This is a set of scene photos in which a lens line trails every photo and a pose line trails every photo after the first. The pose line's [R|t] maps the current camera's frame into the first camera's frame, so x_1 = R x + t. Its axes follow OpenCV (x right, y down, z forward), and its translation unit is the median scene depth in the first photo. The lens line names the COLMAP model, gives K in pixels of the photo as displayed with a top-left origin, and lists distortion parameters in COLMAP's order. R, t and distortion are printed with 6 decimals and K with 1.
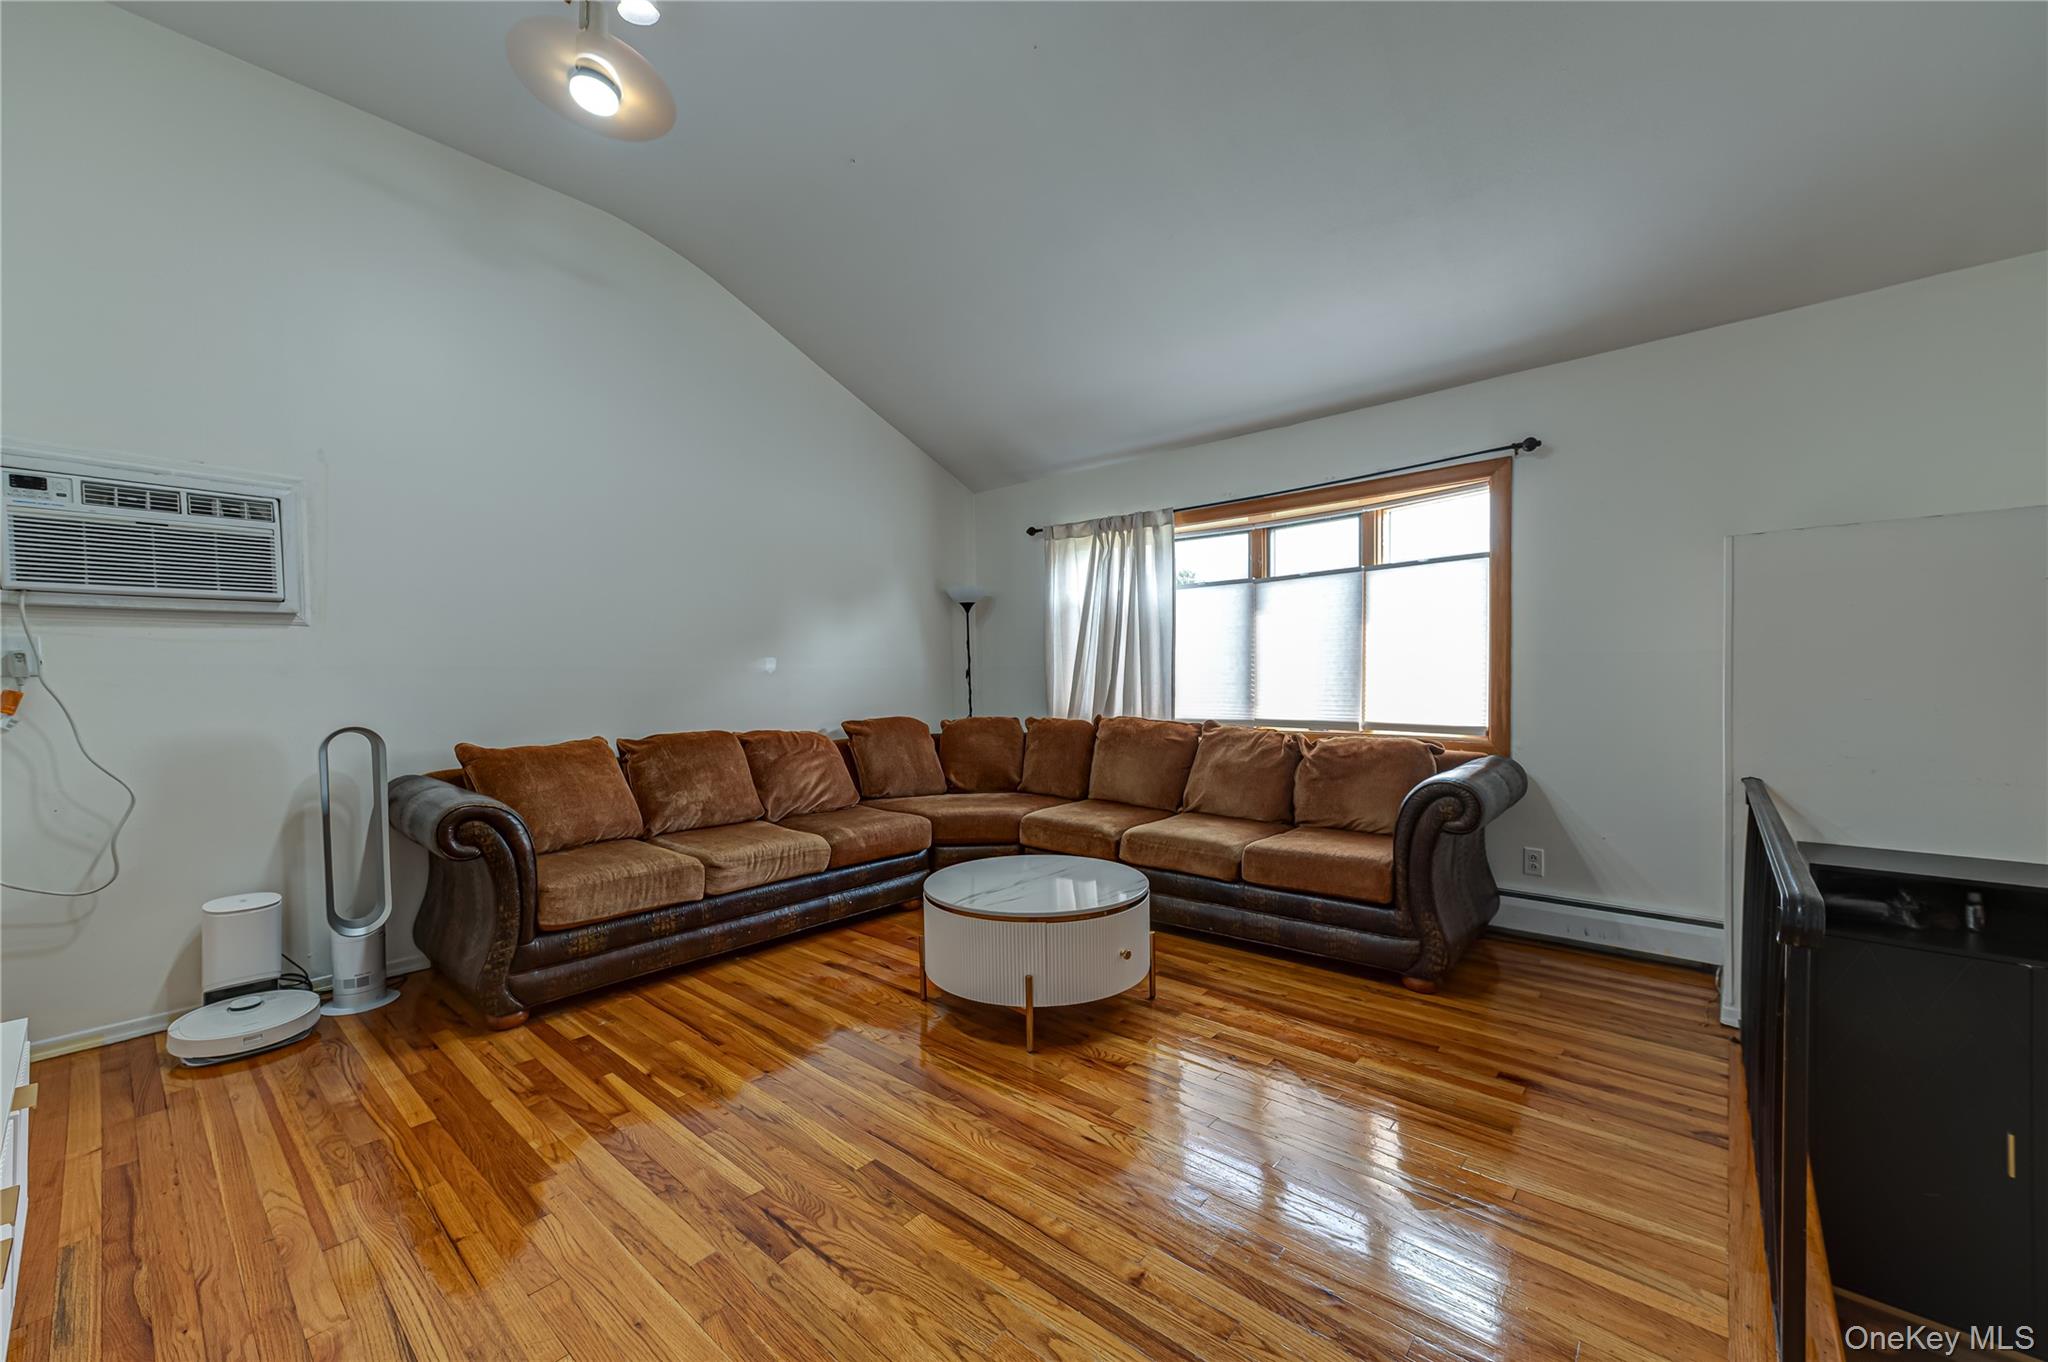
lens RADIAL K [[799.8, 0, 1024.9], [0, 799.8, 685.8], [0, 0, 1]] dist [0.002397, 0.000062]
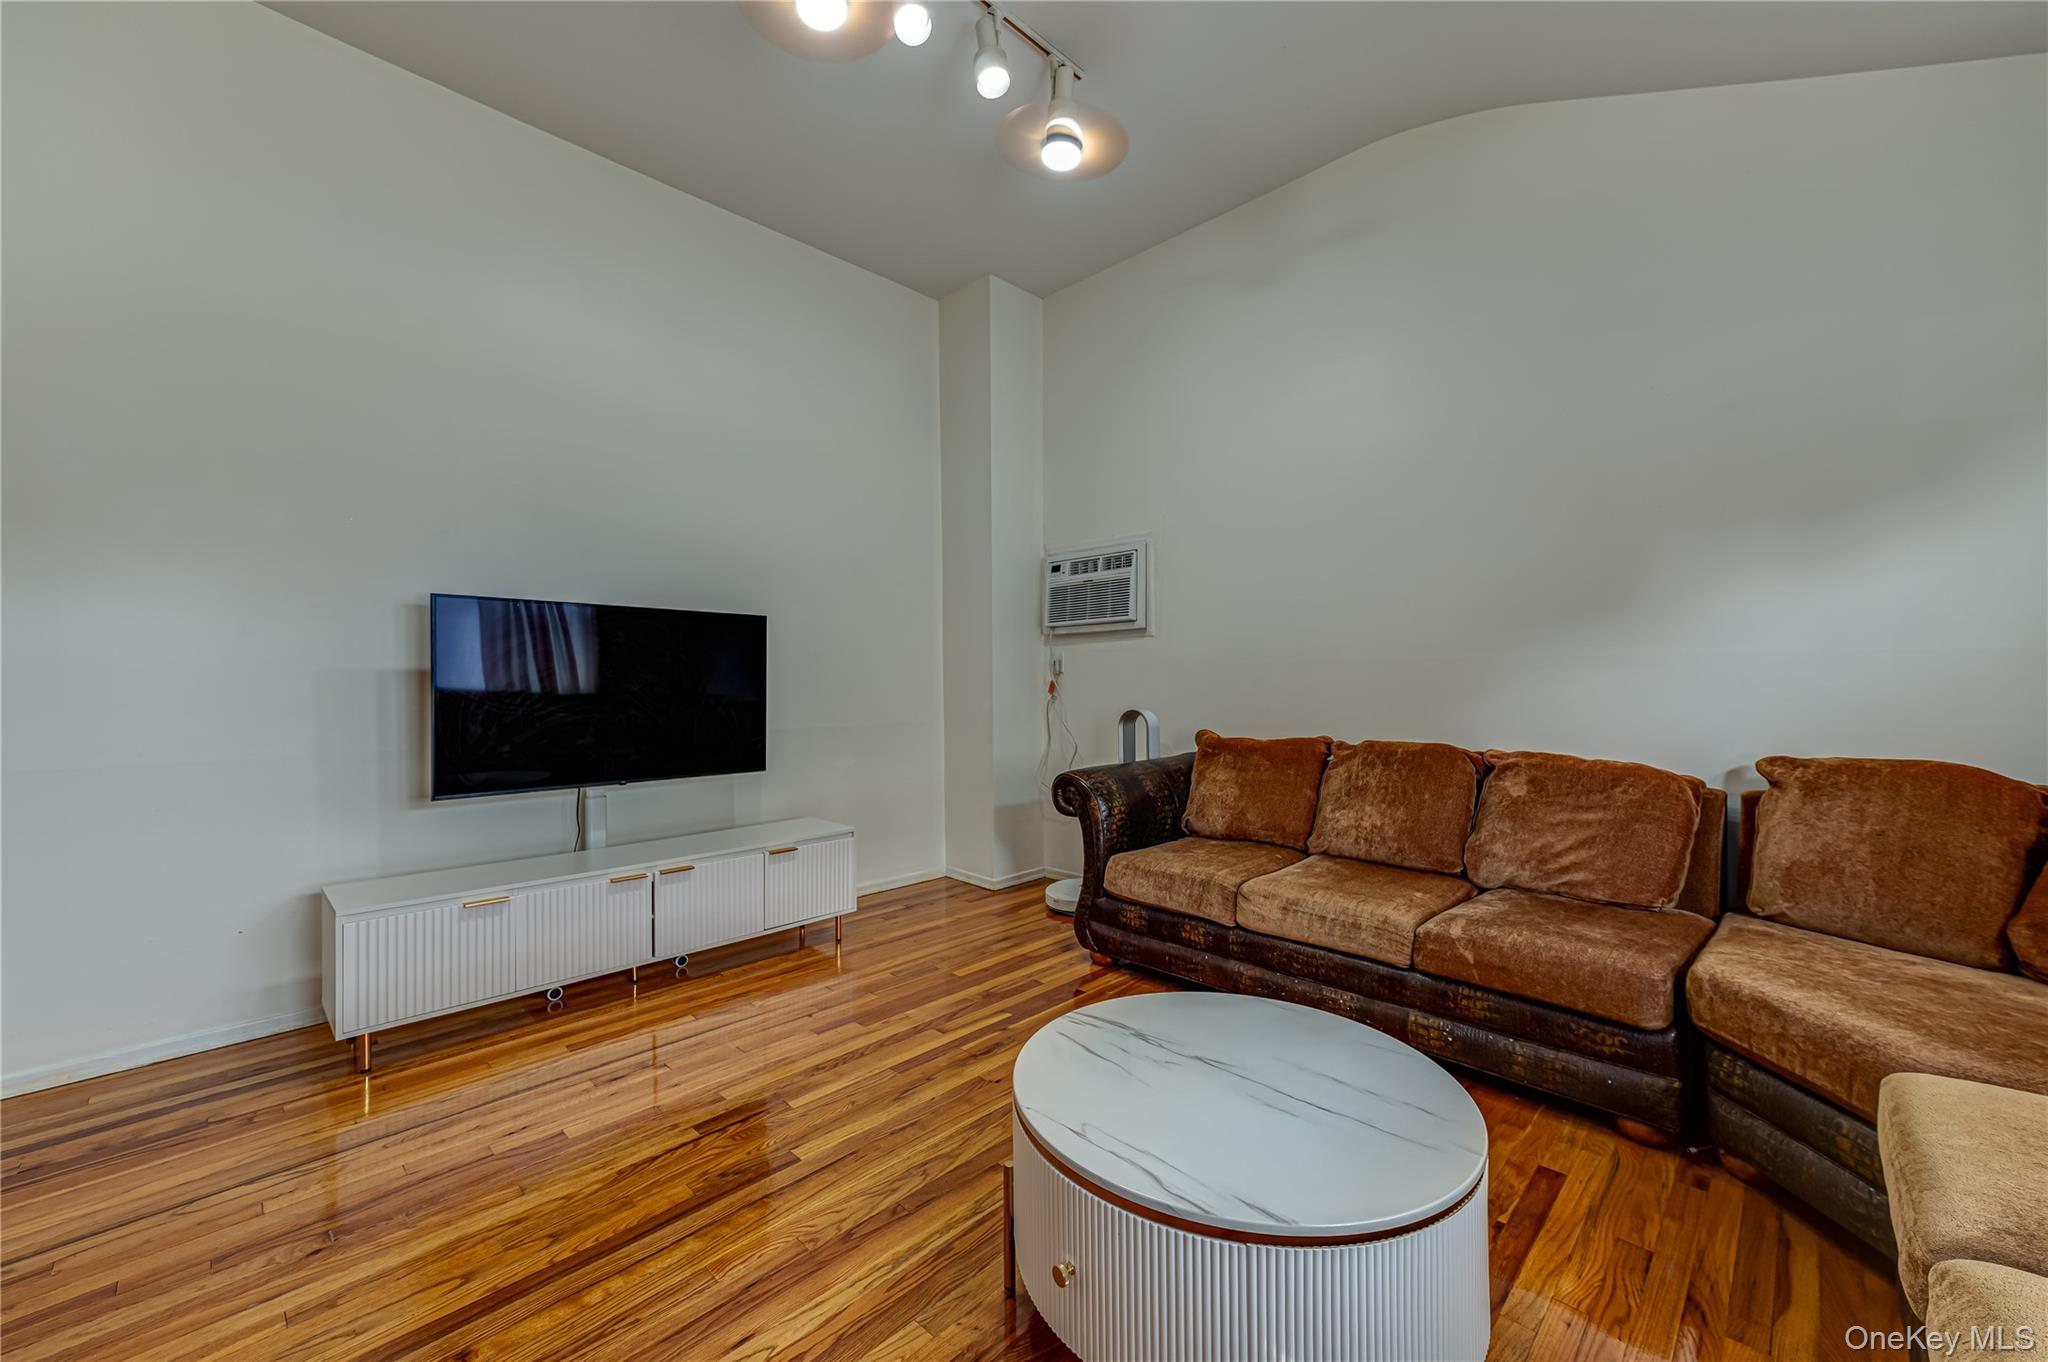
lens RADIAL K [[807.7, 0, 1024.0], [0, 807.7, 681.0], [0, 0, 1]] dist [0.031305, 0.000044]
pose [[-0.069912, 0.018888, -0.997374, 0.624703], [0.001515, 0.999822, 0.018828, -0.027426], [0.997552, -0.000195, -0.069928, 1.034069]]
